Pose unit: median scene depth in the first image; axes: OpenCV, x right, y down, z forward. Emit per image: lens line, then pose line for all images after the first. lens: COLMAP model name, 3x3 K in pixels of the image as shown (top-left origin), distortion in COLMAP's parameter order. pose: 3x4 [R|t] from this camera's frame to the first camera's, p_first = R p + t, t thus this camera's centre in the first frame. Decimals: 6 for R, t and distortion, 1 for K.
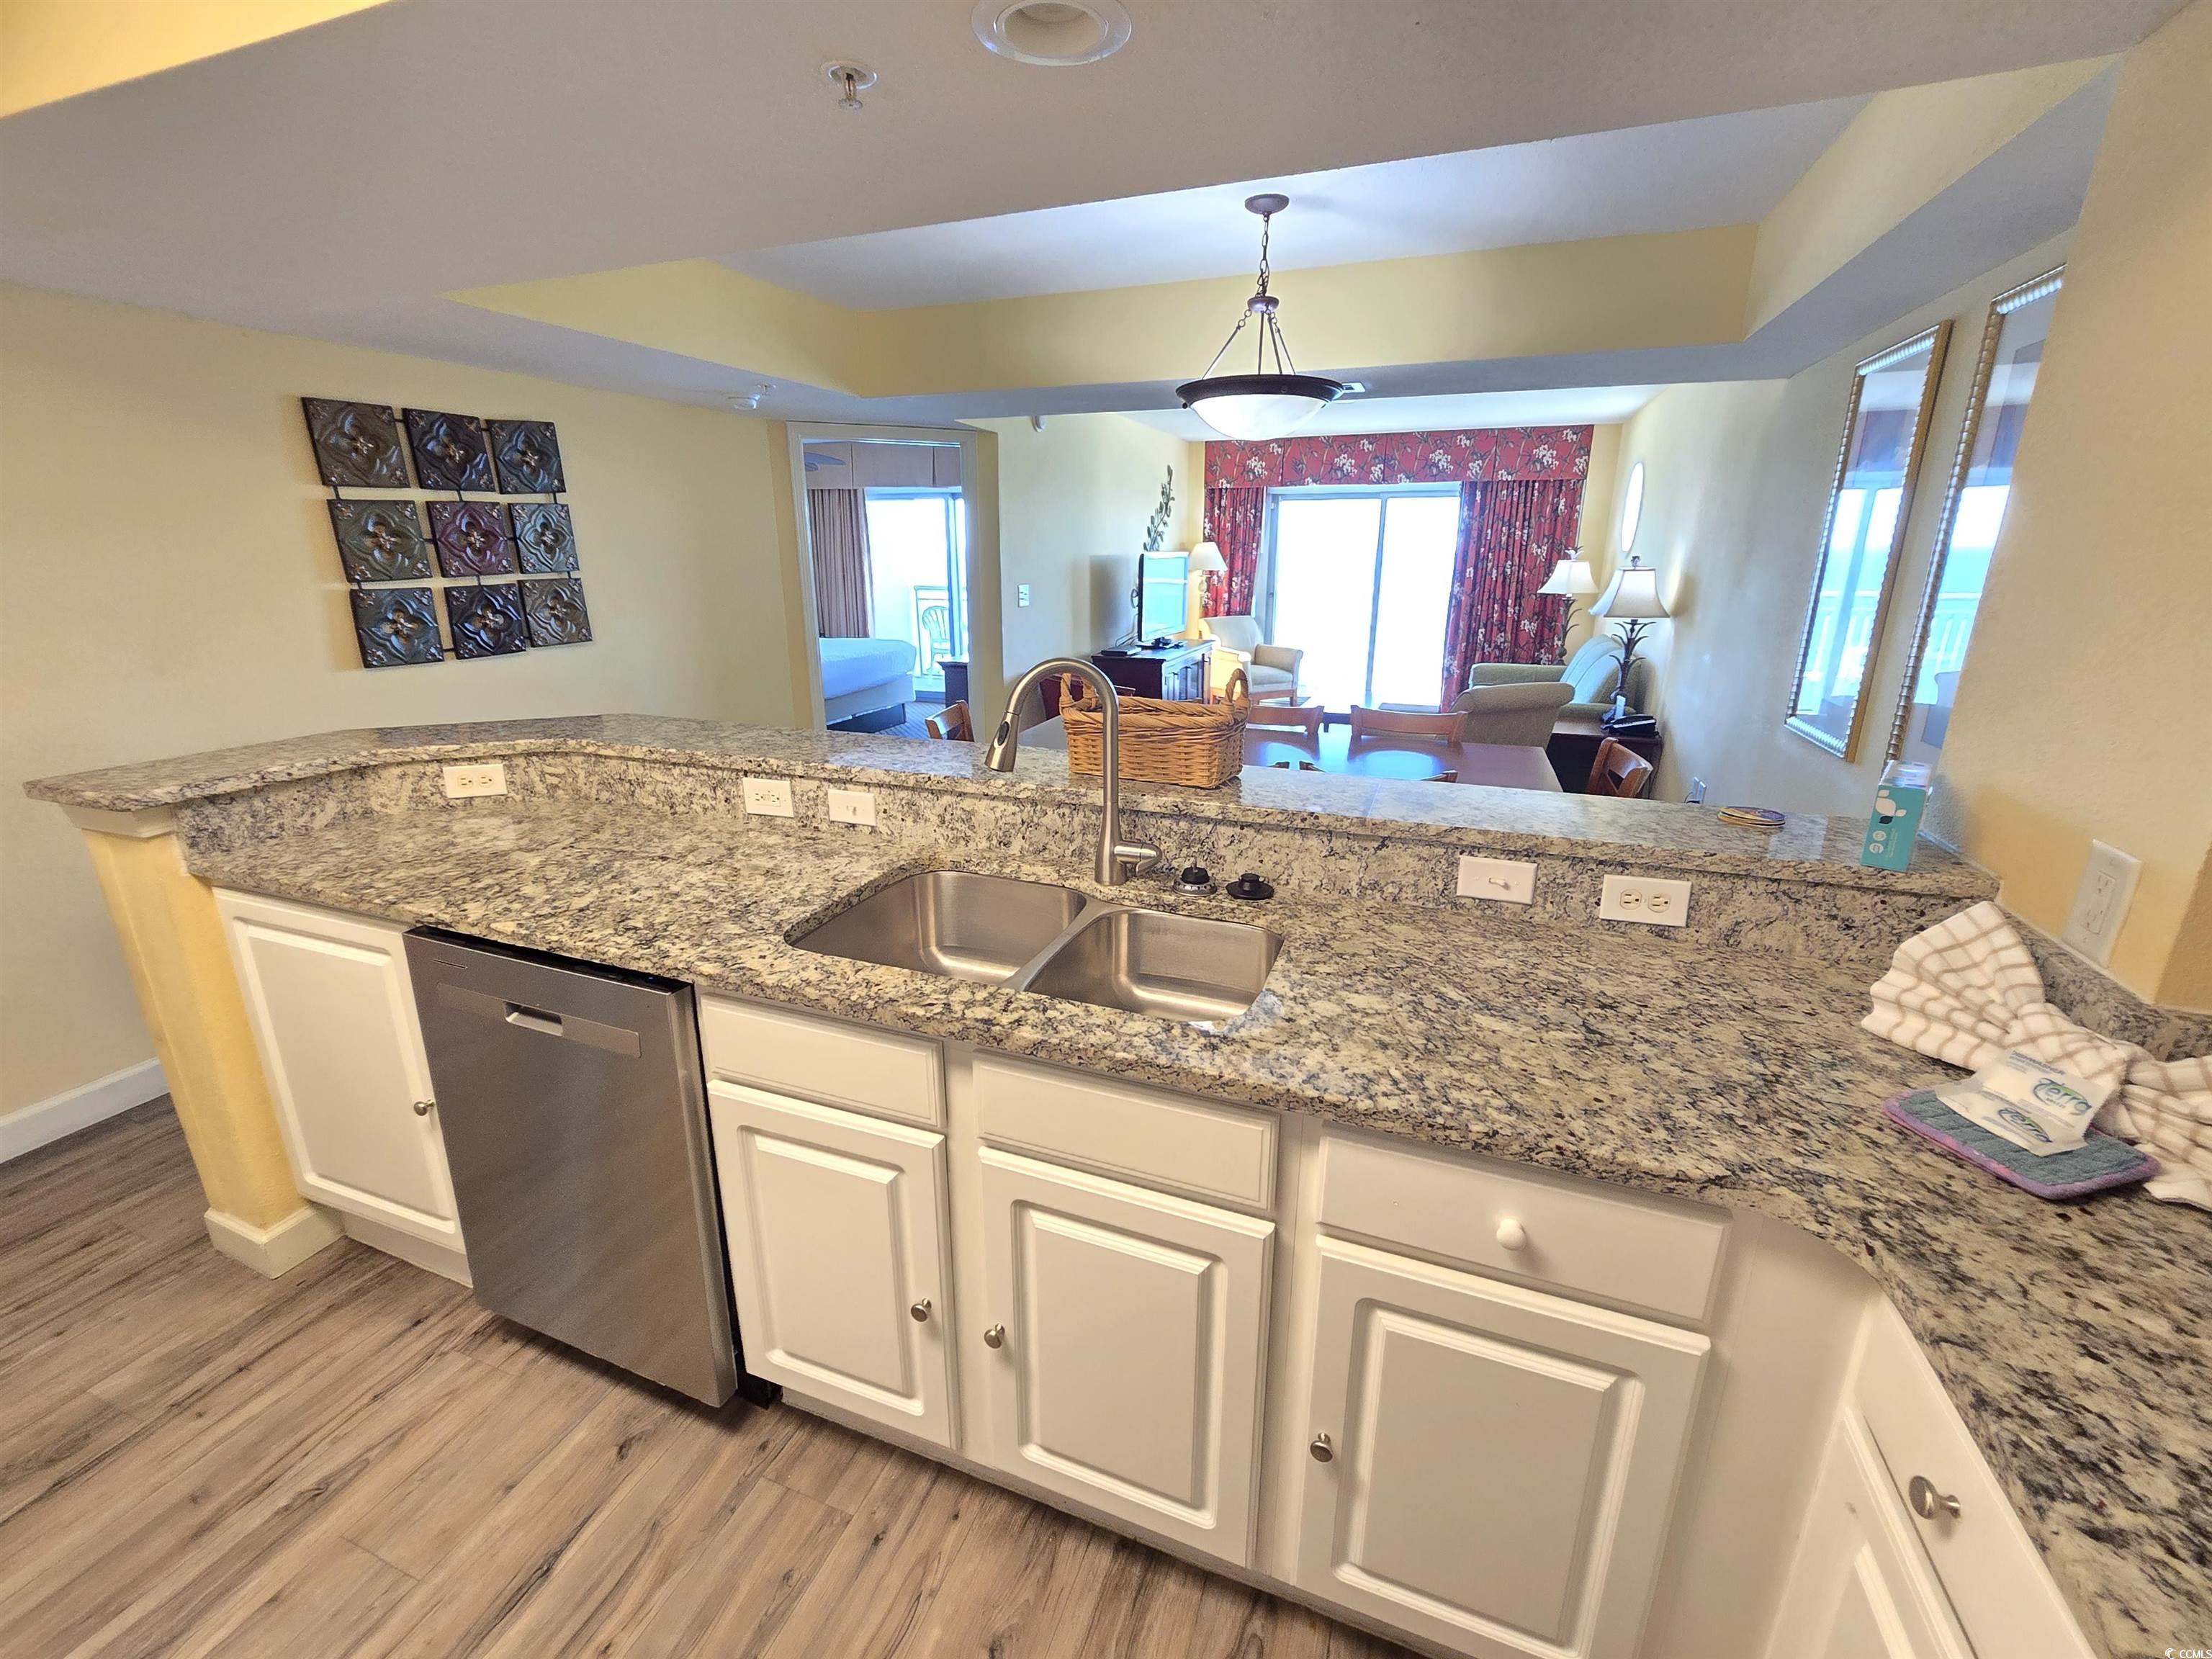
lens RADIAL K [[912.0, 0, 1105.1], [0, 912.0, 820.8], [0, 0, 1]] dist [0.002000, -0.000500]
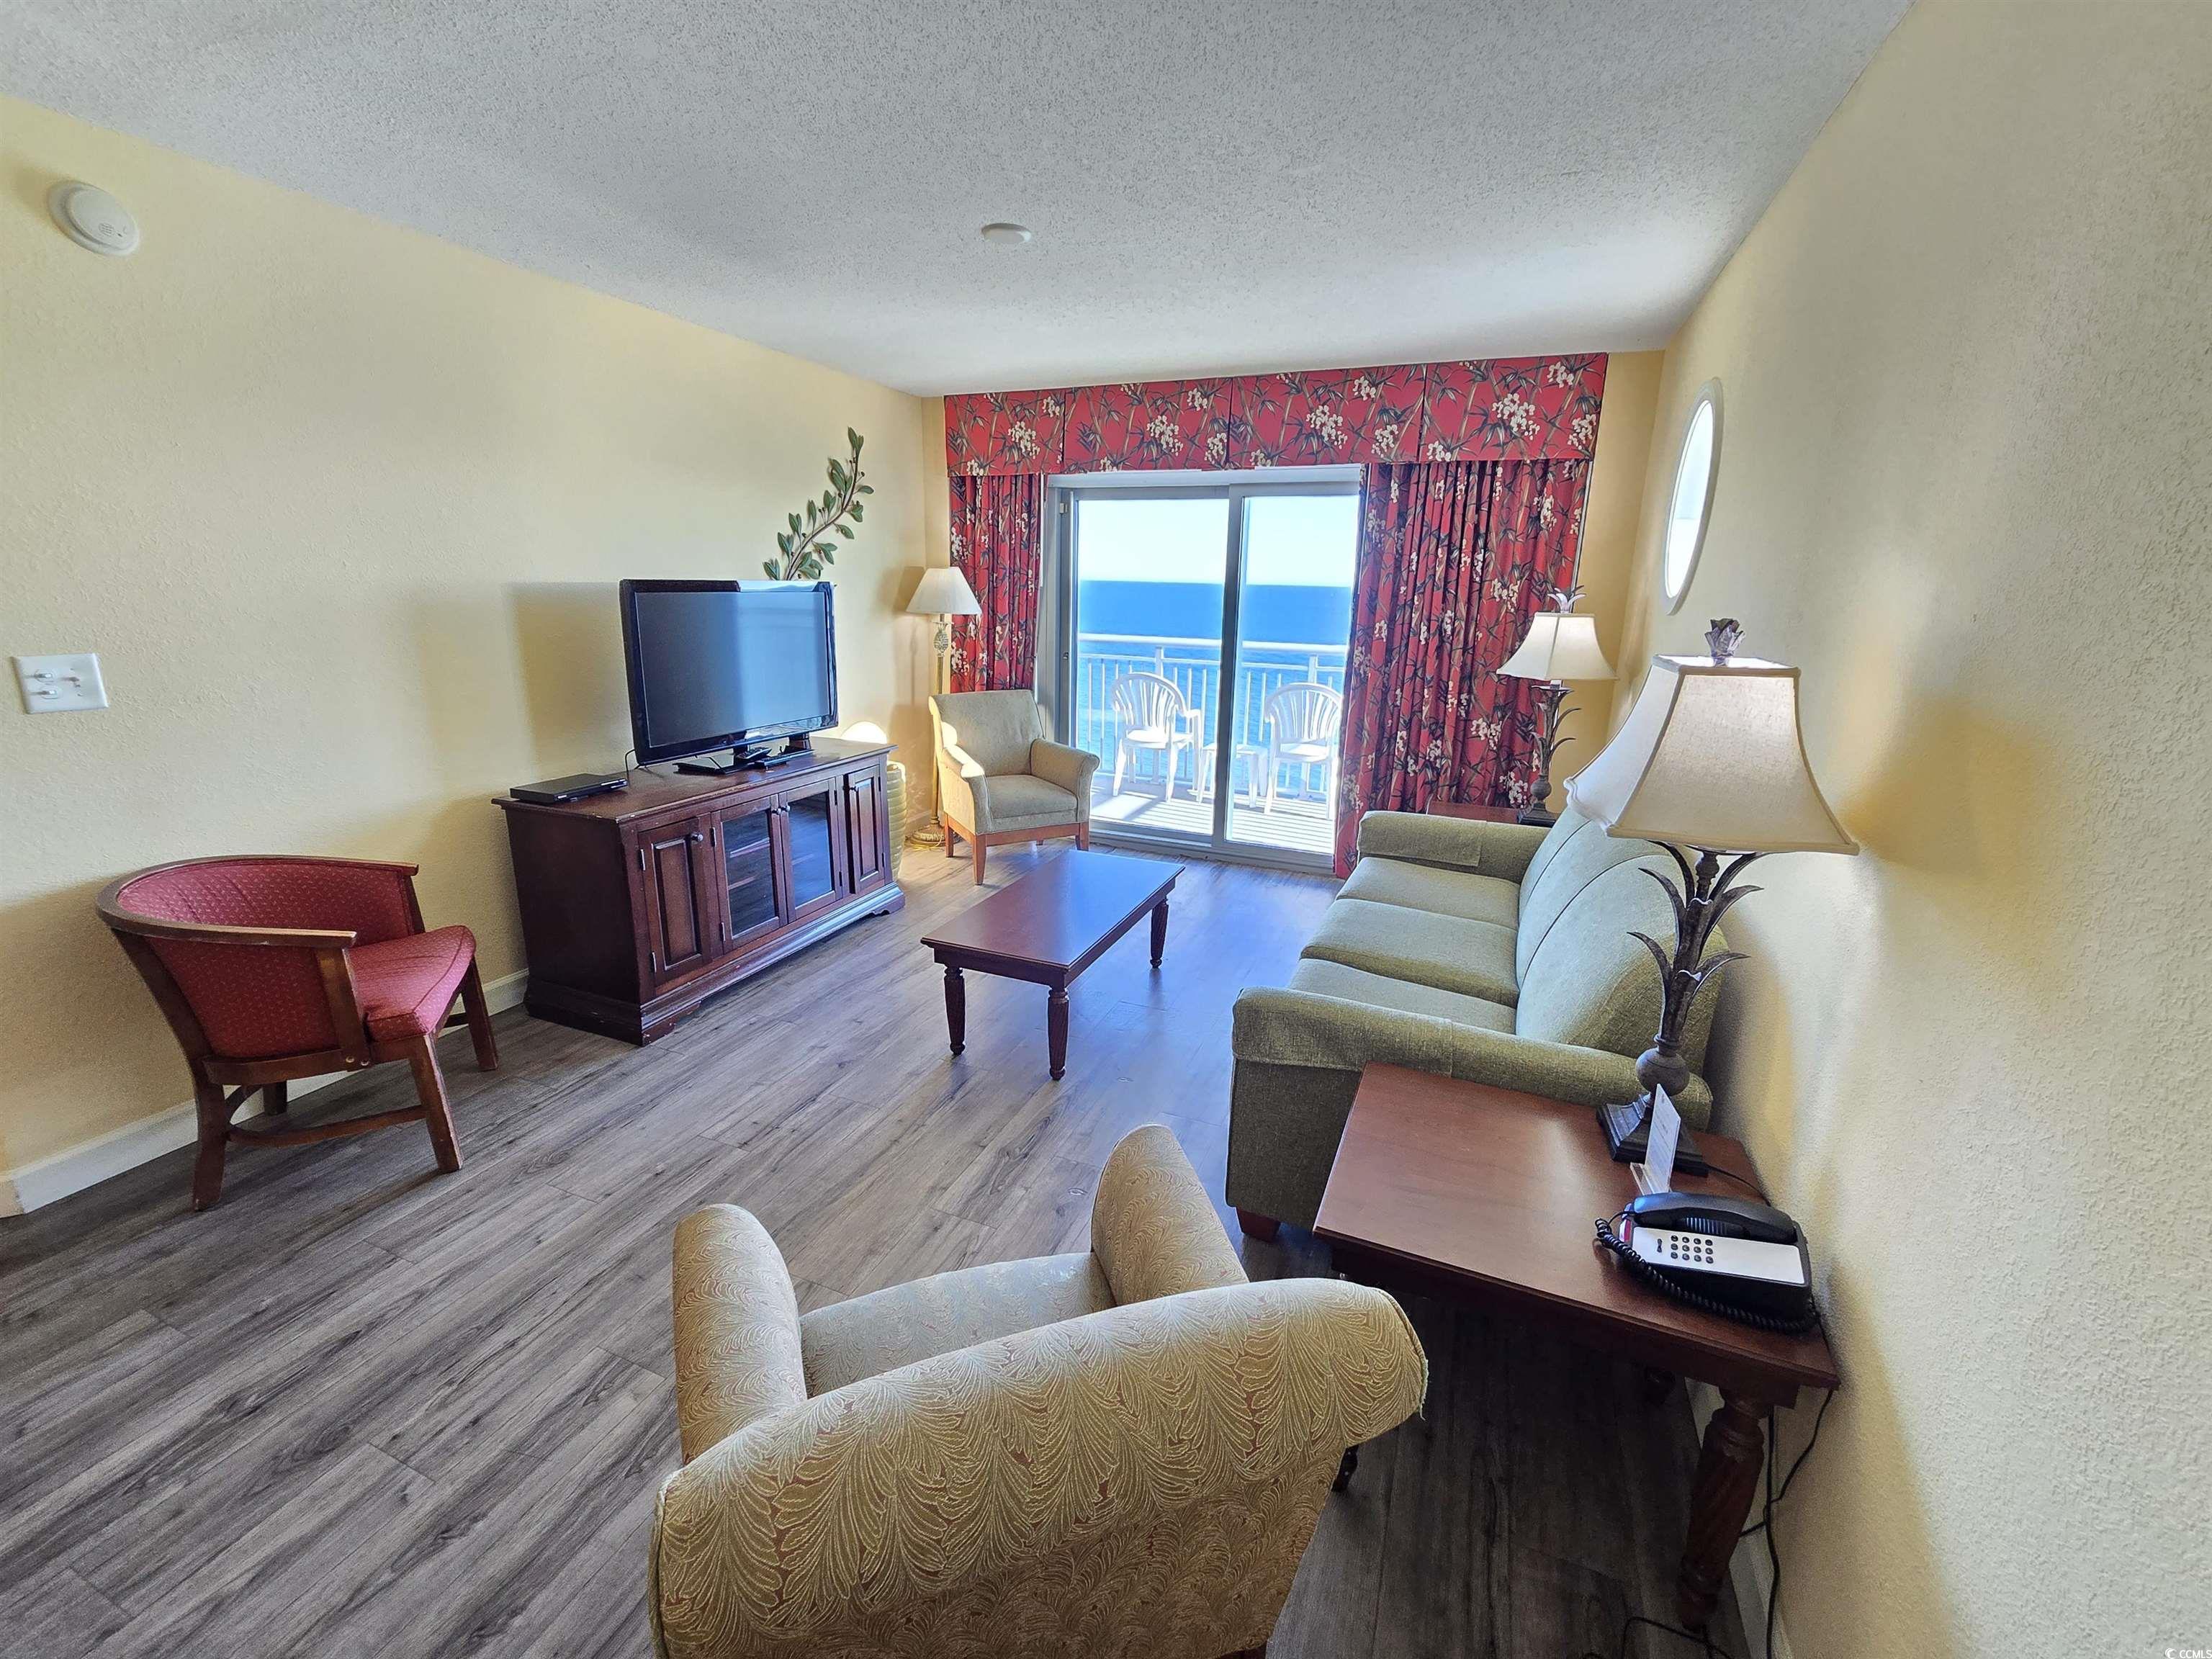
lens RADIAL K [[912.0, 0, 1106.8], [0, 912.0, 824.2], [0, 0, 1]] dist [0.002000, -0.000500]
pose [[0.999390, 0.028452, -0.020259, 0.249273], [-0.029112, 0.999029, -0.033065, -0.131919], [0.019299, 0.033635, 0.999248, 0.450401]]
